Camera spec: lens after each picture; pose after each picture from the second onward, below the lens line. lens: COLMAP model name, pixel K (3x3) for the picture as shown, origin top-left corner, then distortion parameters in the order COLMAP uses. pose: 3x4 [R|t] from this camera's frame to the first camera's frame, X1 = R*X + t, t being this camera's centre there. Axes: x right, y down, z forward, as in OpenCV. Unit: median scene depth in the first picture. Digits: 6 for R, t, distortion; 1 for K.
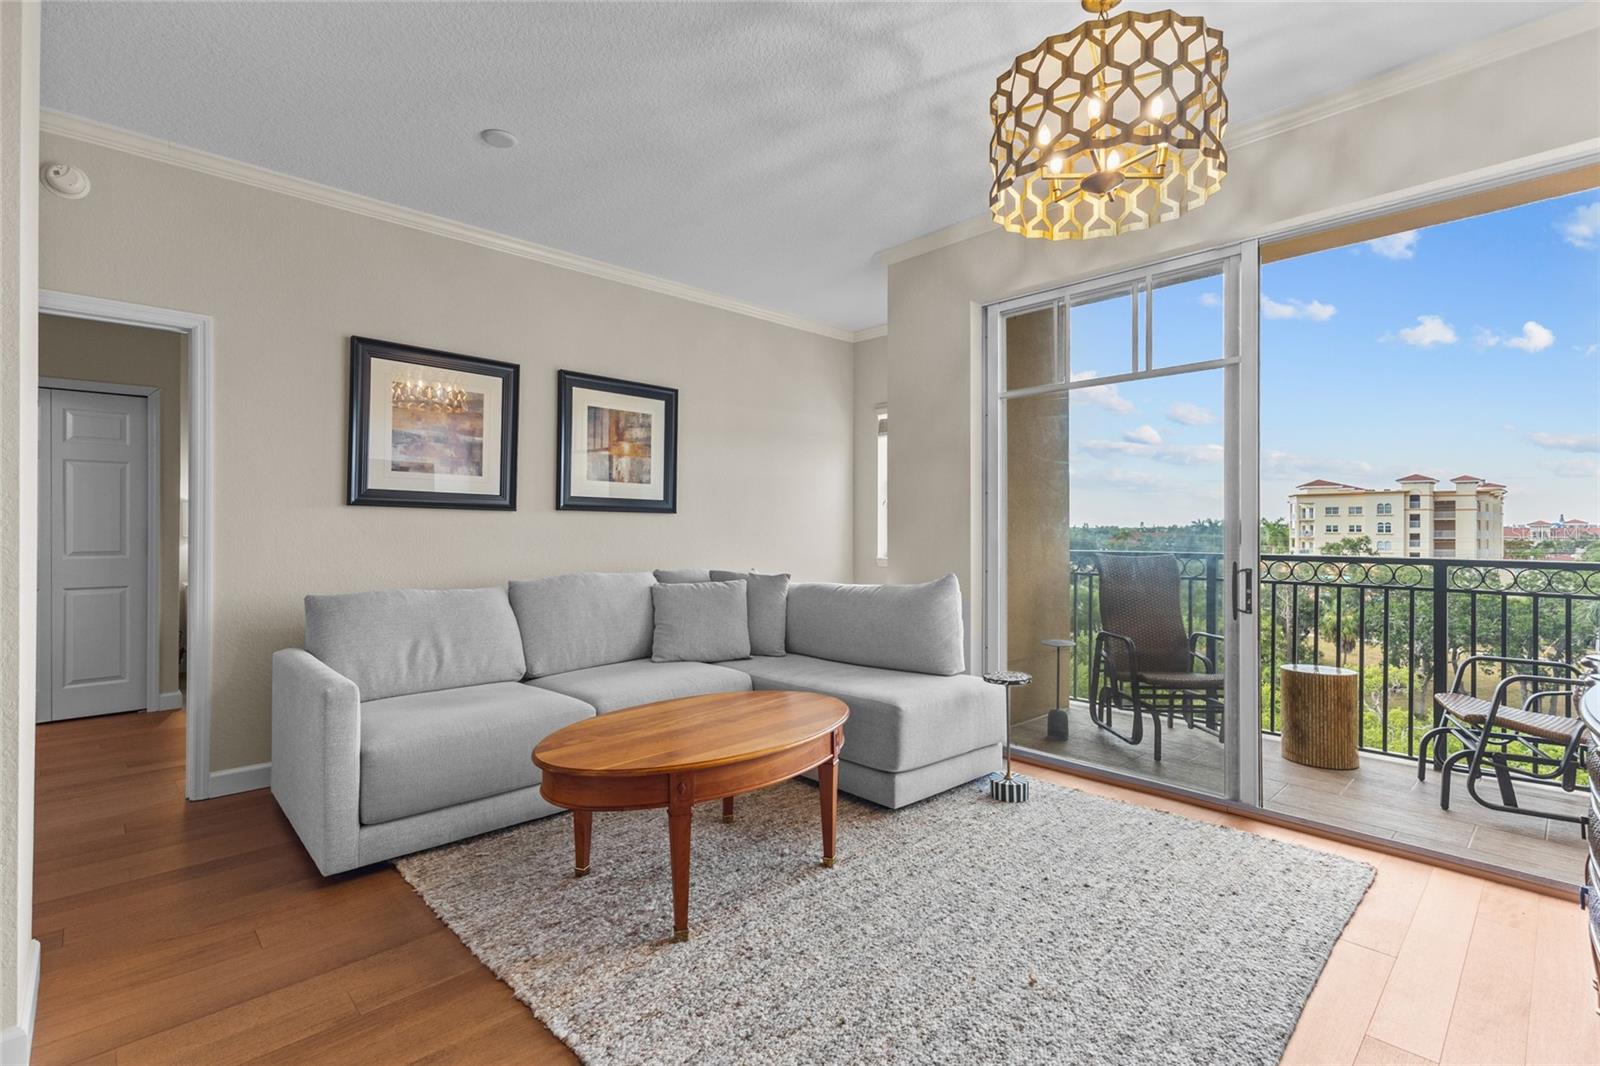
lens RADIAL K [[737.4, 0, 800.2], [0, 737.4, 528.8], [0, 0, 1]] dist [0.003682, 0.001166]
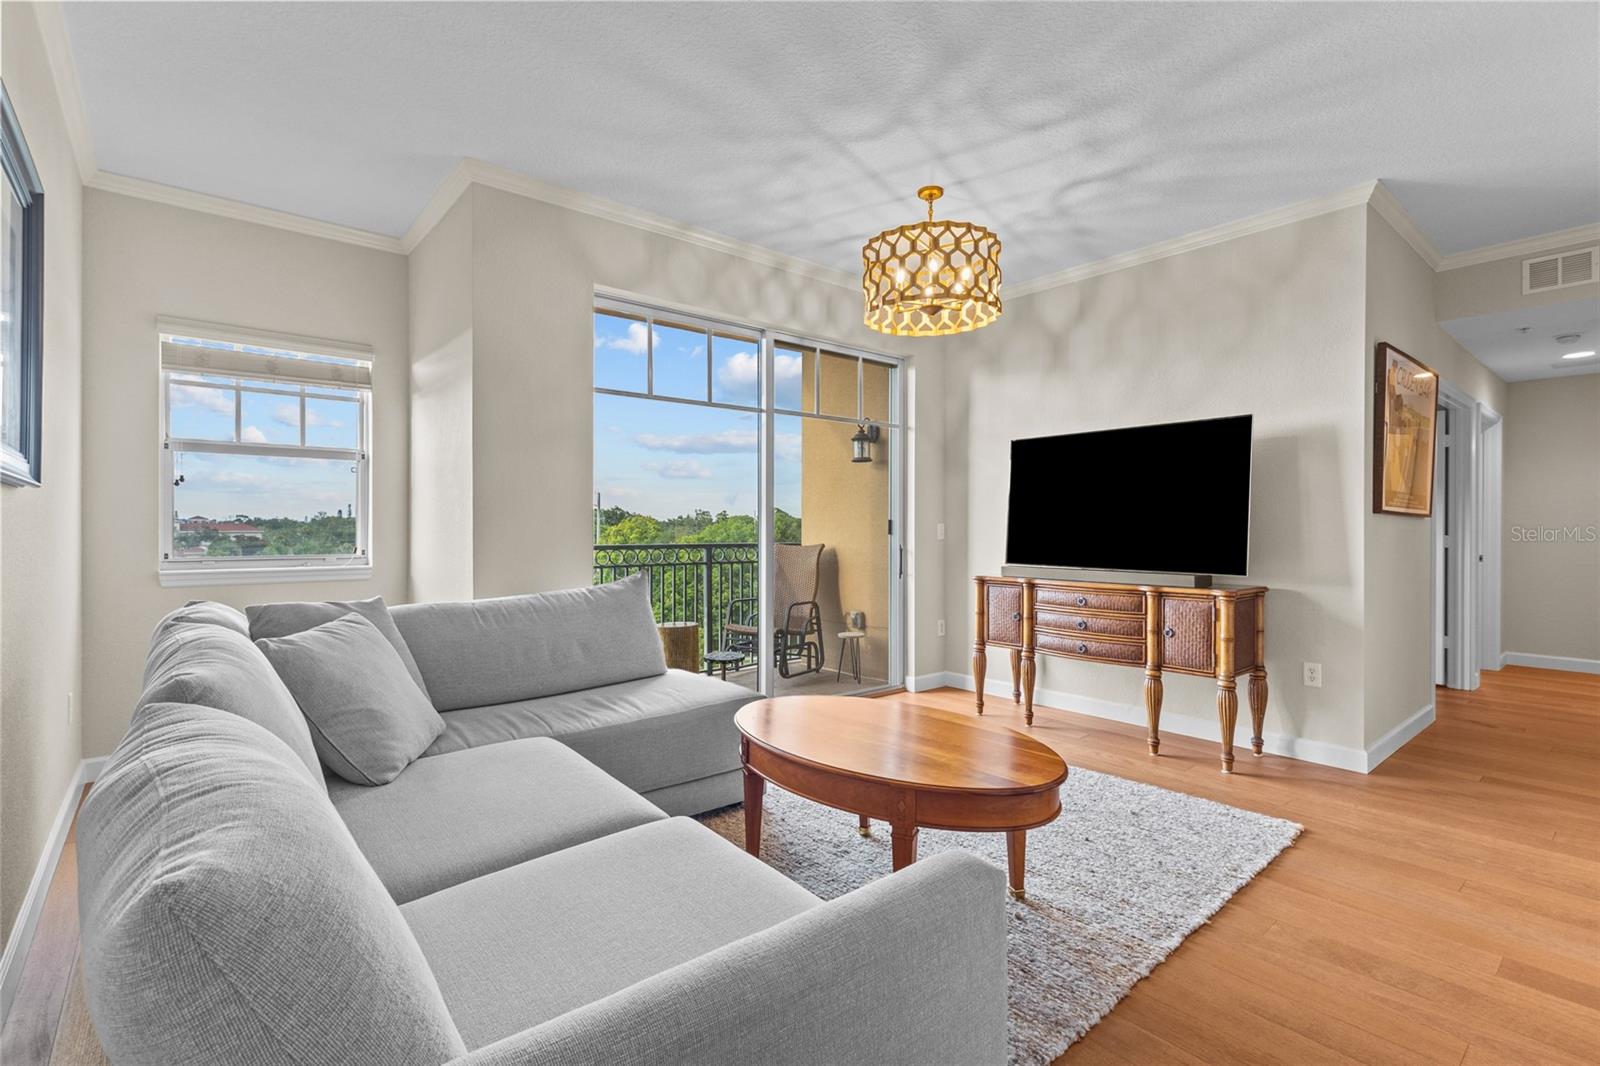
lens RADIAL K [[737.4, 0, 800.2], [0, 737.4, 528.8], [0, 0, 1]] dist [0.003682, 0.001166]
pose [[0.061417, -0.004315, 0.998103, -0.048853], [-0.002452, 0.999987, 0.004474, -0.000054], [-0.998109, -0.002722, 0.061406, 0.047961]]
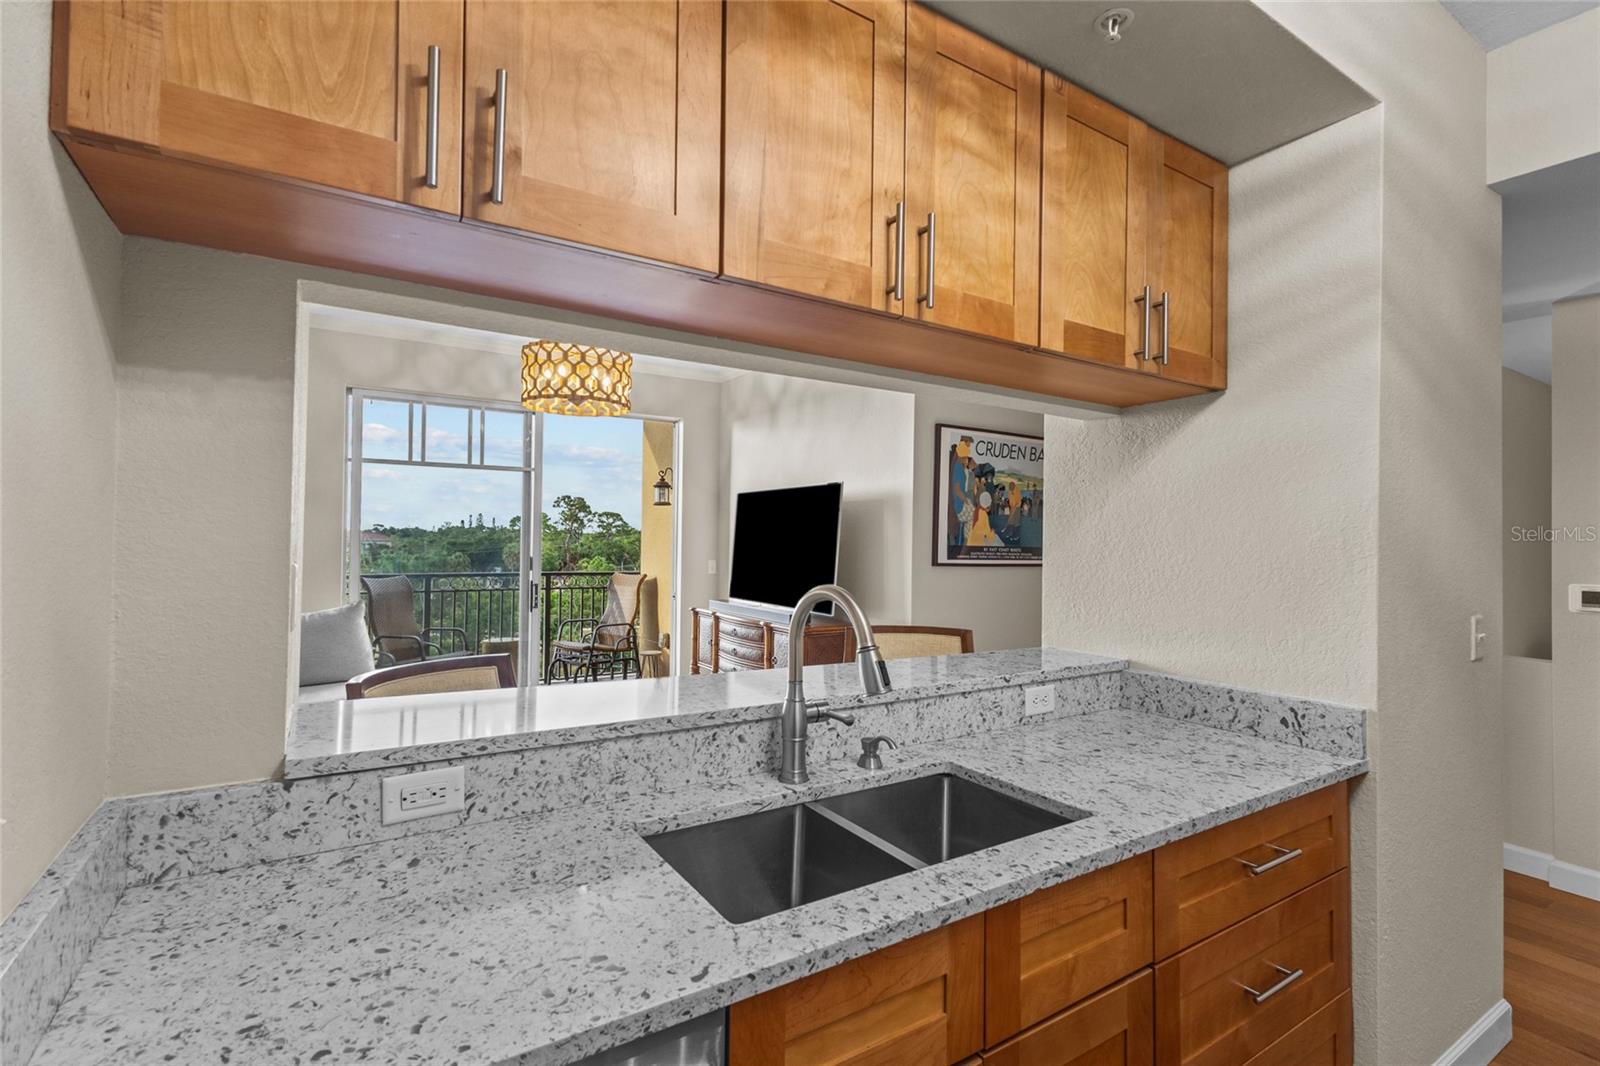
lens RADIAL K [[737.4, 0, 800.2], [0, 737.4, 528.8], [0, 0, 1]] dist [0.003682, 0.001166]
pose [[0.192654, 0.014990, 0.981152, -0.059772], [-0.013977, 0.999824, -0.012531, -0.003942], [-0.981167, -0.011300, 0.192829, 0.000686]]
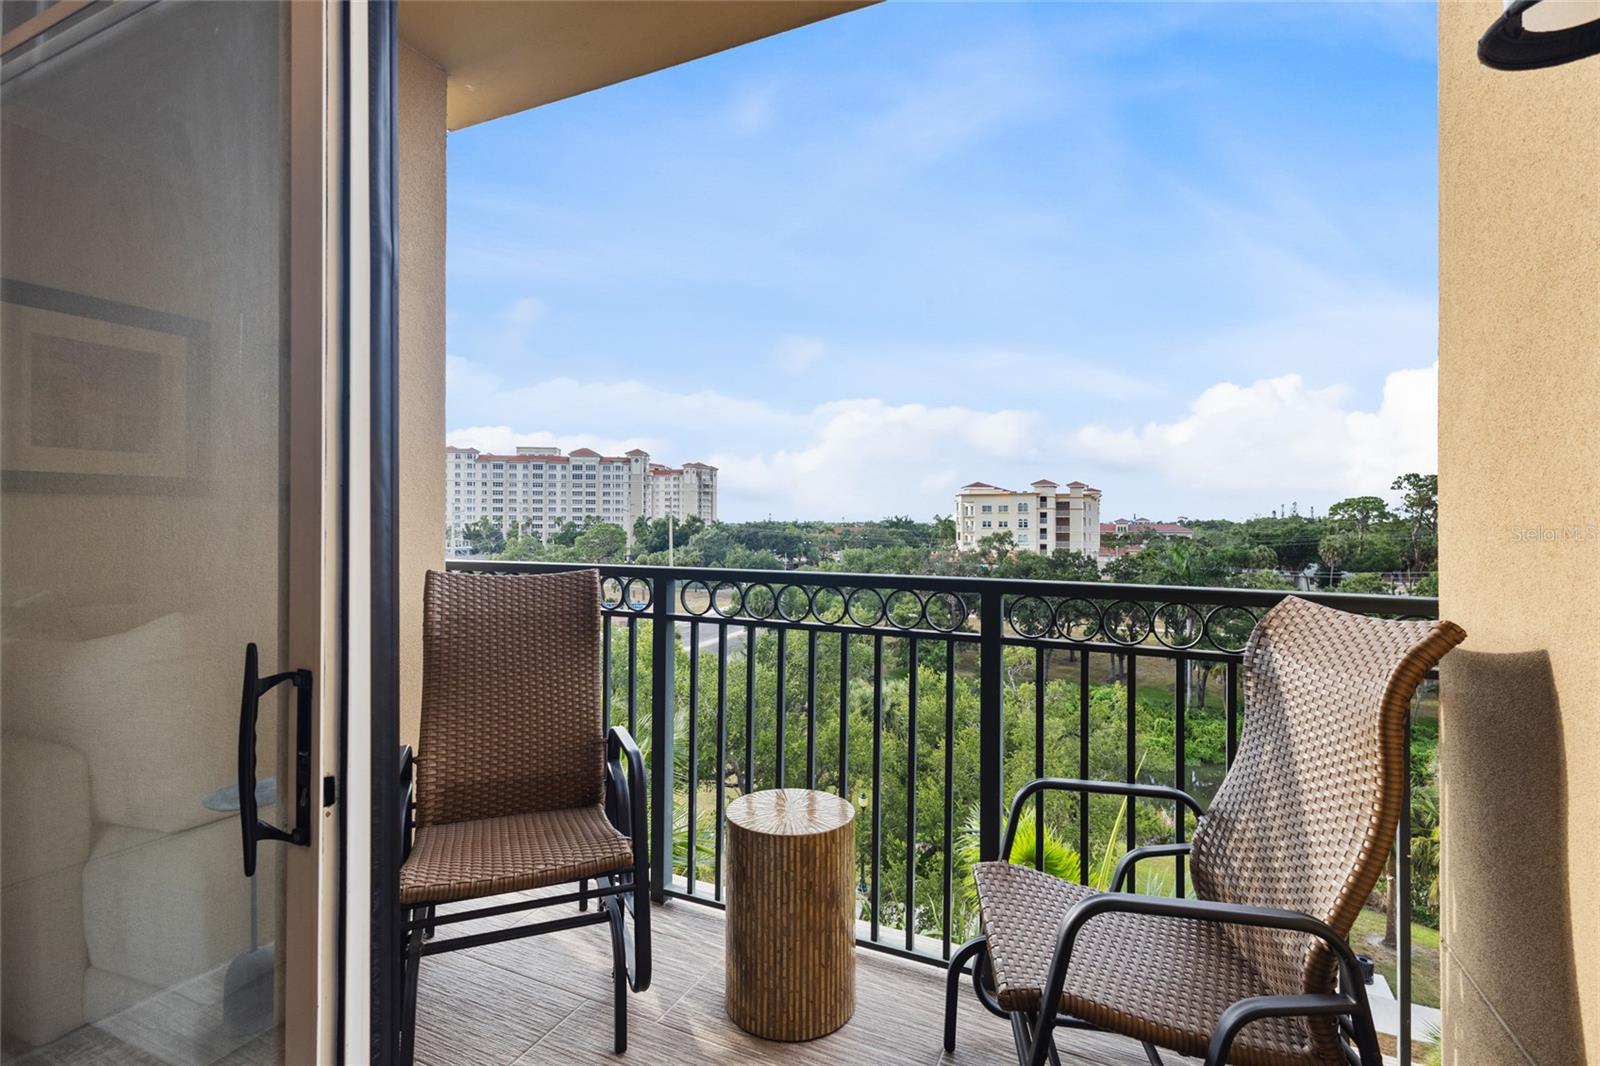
lens RADIAL K [[737.4, 0, 800.2], [0, 737.4, 528.8], [0, 0, 1]] dist [0.003682, 0.001166]
pose [[0.931063, 0.001311, 0.364857, 0.038651], [-0.004243, 0.999965, 0.007233, 0.000141], [-0.364835, -0.008283, 0.931035, 0.040018]]
